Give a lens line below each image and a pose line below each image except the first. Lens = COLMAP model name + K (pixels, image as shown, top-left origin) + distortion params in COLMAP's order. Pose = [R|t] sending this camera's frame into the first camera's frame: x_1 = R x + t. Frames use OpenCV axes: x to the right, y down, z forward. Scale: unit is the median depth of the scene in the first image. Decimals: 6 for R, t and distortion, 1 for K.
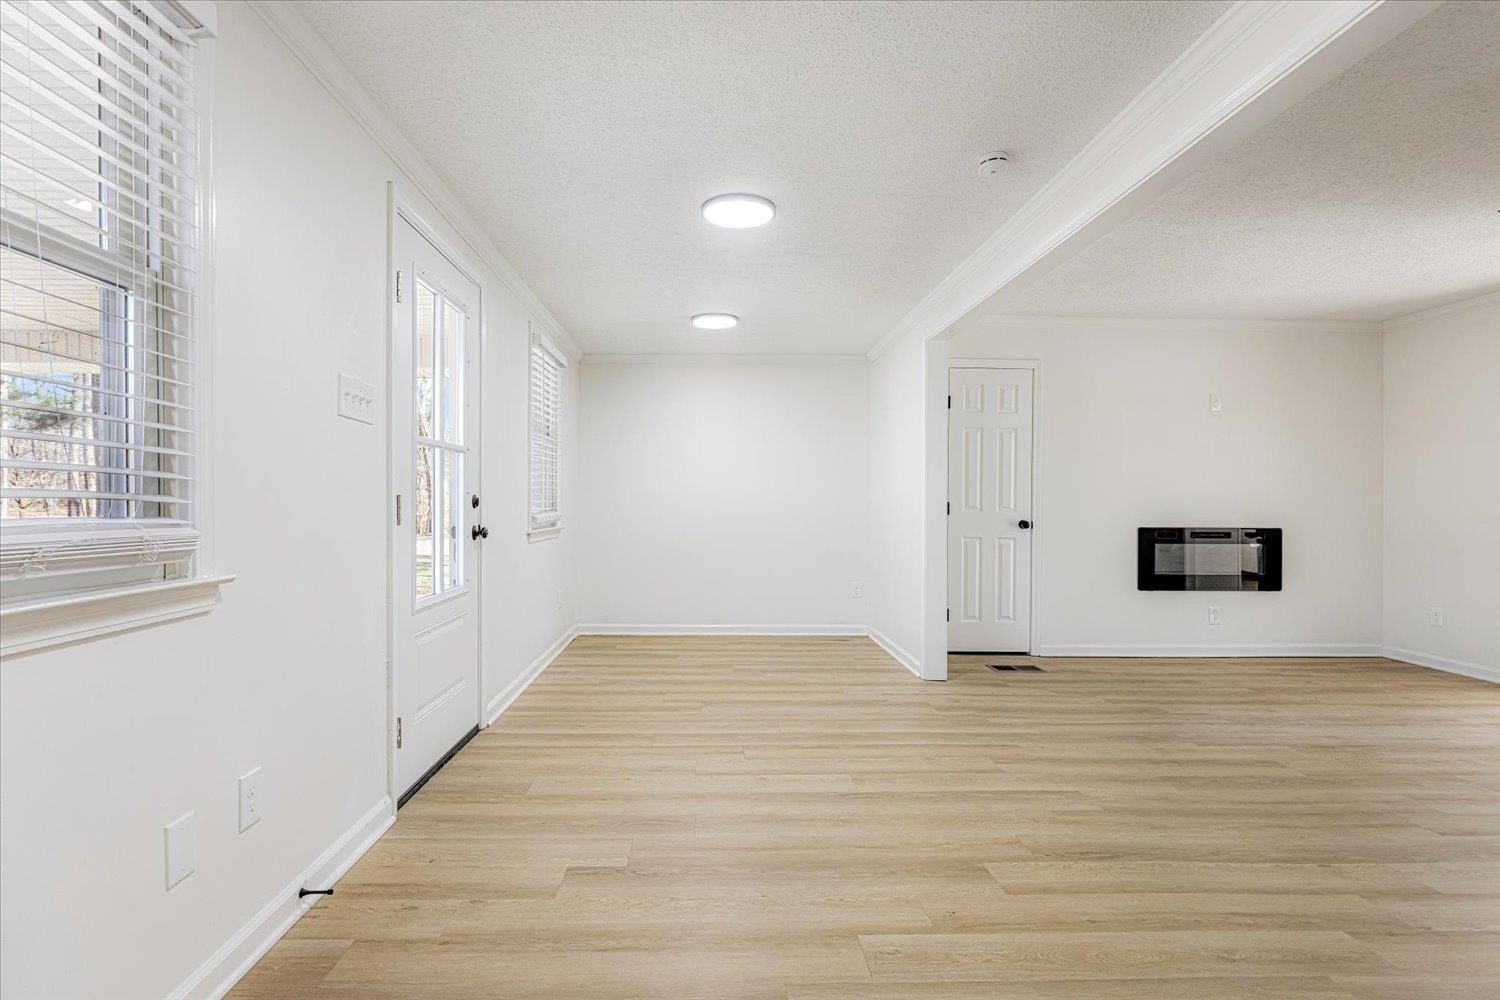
lens RADIAL K [[721.2, 0, 729.3], [0, 721.2, 501.9], [0, 0, 1]] dist [-0.003334, 0.000013]
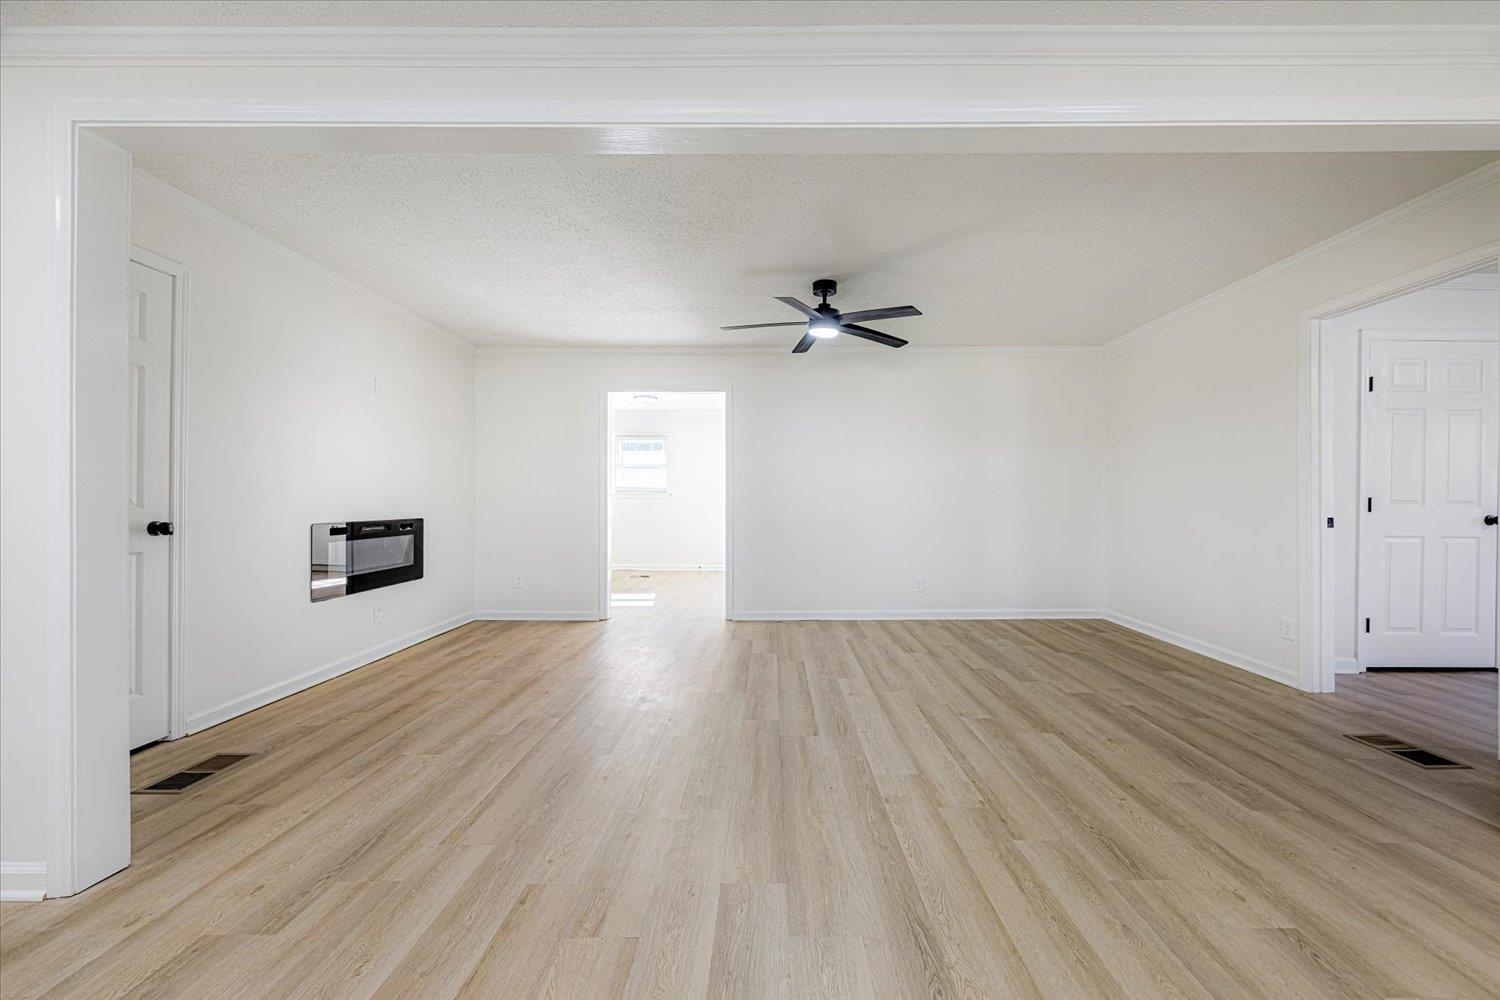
lens RADIAL K [[576.6, 0, 759.0], [0, 576.6, 497.4], [0, 0, 1]] dist [0.006578, 0.000275]
pose [[0.038217, -0.003818, 0.999262, -0.080208], [-0.004023, 0.999984, 0.003975, 0.001331], [-0.999261, -0.004172, 0.038201, 0.703938]]
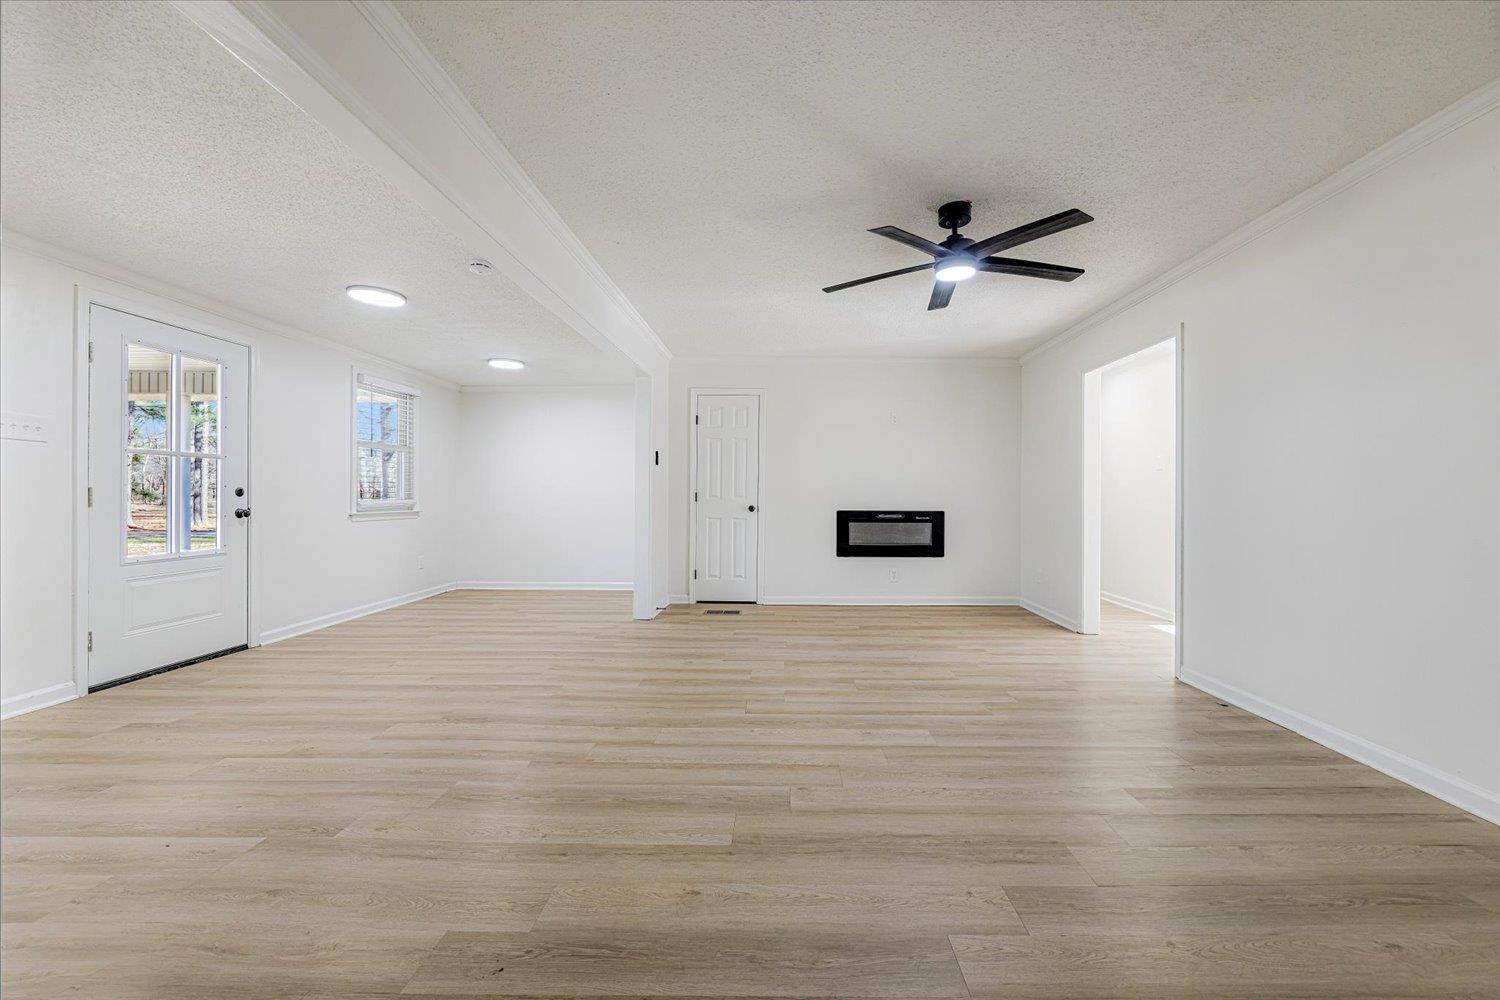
lens RADIAL K [[570.6, 0, 777.0], [0, 570.6, 494.7], [0, 0, 1]] dist [0.001171, -0.000003]
pose [[0.999480, -0.002956, -0.032106, 0.718538], [0.002941, 0.999996, -0.000487, 0.008929], [0.032107, 0.000393, 0.999484, -0.116179]]
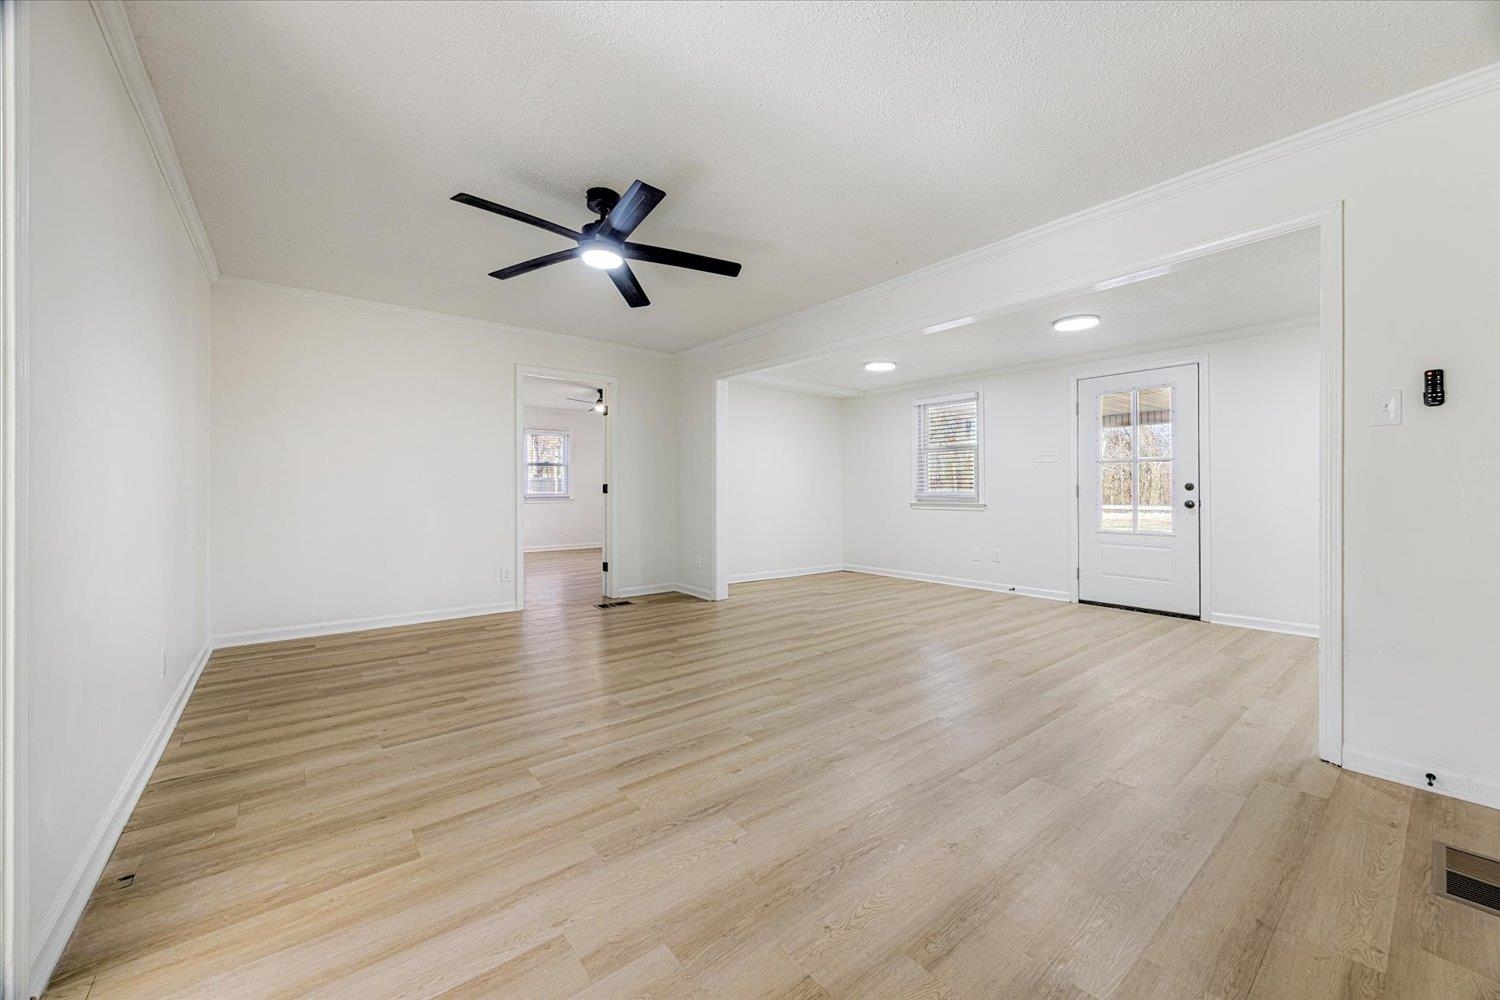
lens RADIAL K [[570.6, 0, 777.0], [0, 570.6, 494.7], [0, 0, 1]] dist [0.001171, -0.000003]
pose [[-0.772398, -0.001452, -0.635137, 1.213877], [-0.001291, 0.999999, -0.000716, 0.021609], [0.635137, 0.000267, -0.772399, 1.335250]]
